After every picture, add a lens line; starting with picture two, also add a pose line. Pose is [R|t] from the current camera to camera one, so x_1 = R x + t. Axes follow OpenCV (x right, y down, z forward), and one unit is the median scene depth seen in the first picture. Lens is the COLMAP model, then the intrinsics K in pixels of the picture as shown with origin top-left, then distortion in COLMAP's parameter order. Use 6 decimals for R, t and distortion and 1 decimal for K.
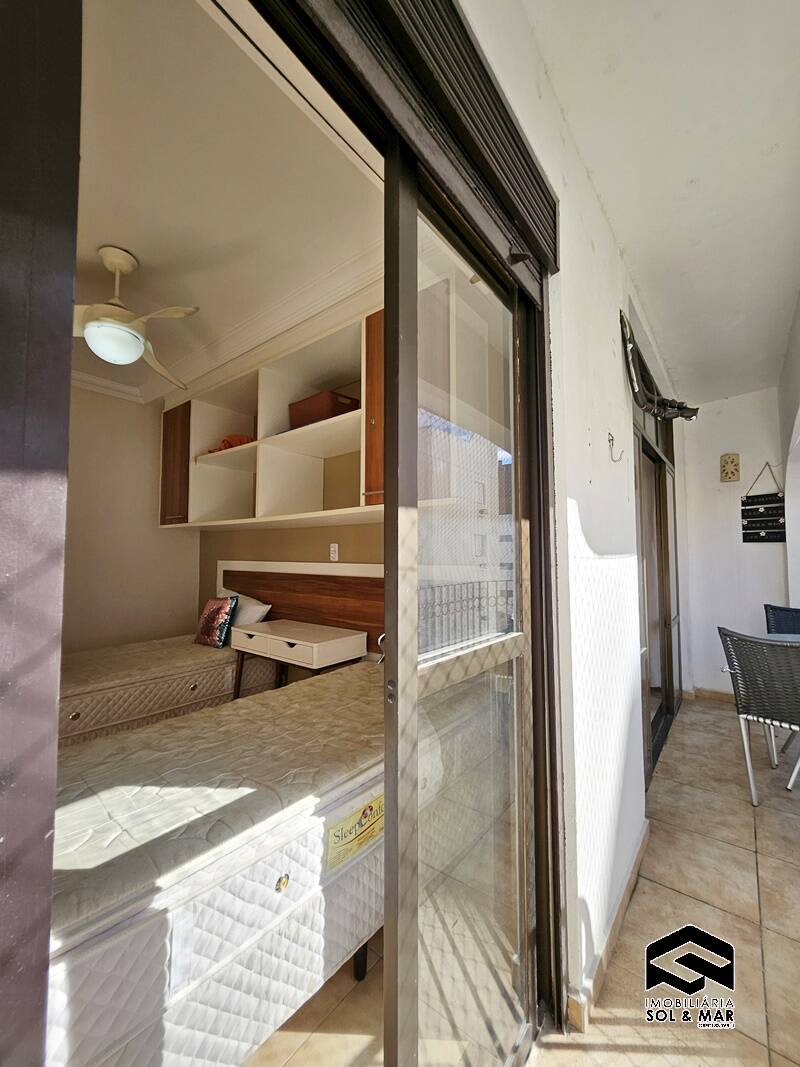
lens RADIAL K [[420.9, 0, 407.1], [0, 420.9, 534.9], [0, 0, 1]] dist [-0.000187, -0.001424]
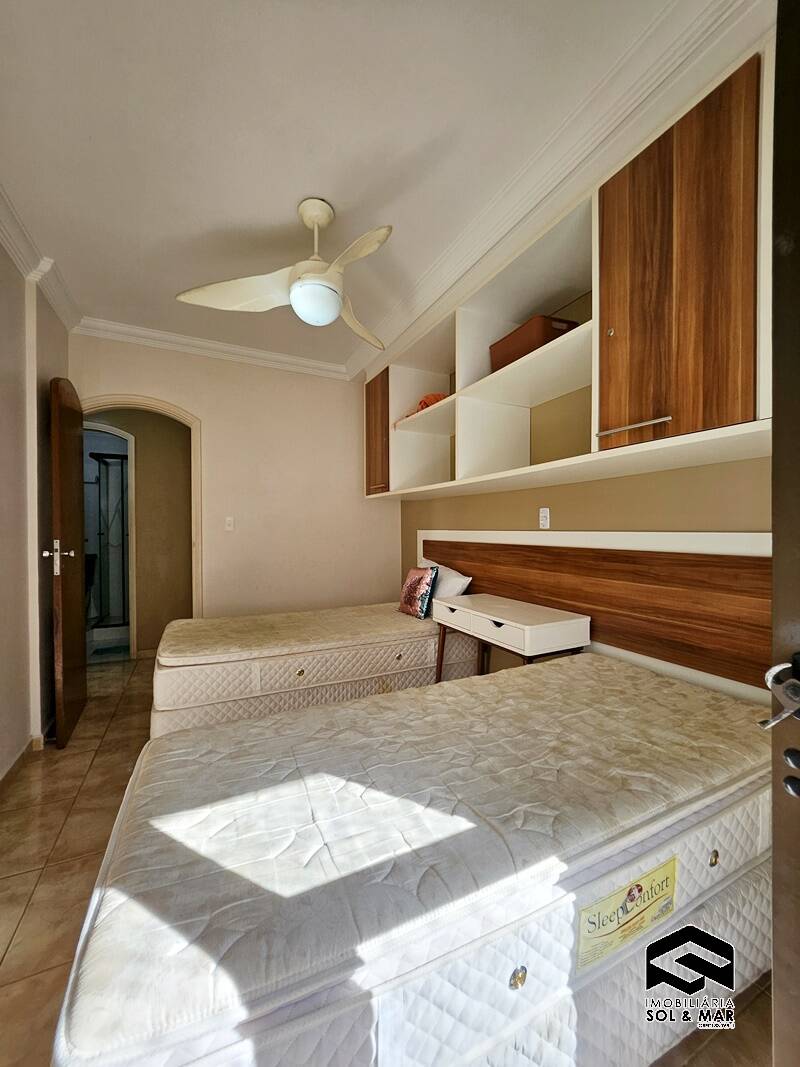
lens RADIAL K [[420.9, 0, 403.9], [0, 420.9, 535.0], [0, 0, 1]] dist [-0.000187, -0.001424]
pose [[0.899740, 0.002186, -0.436420, -0.100267], [0.025500, 0.998016, 0.057571, 0.031693], [0.435680, -0.062928, 0.897899, 0.206699]]
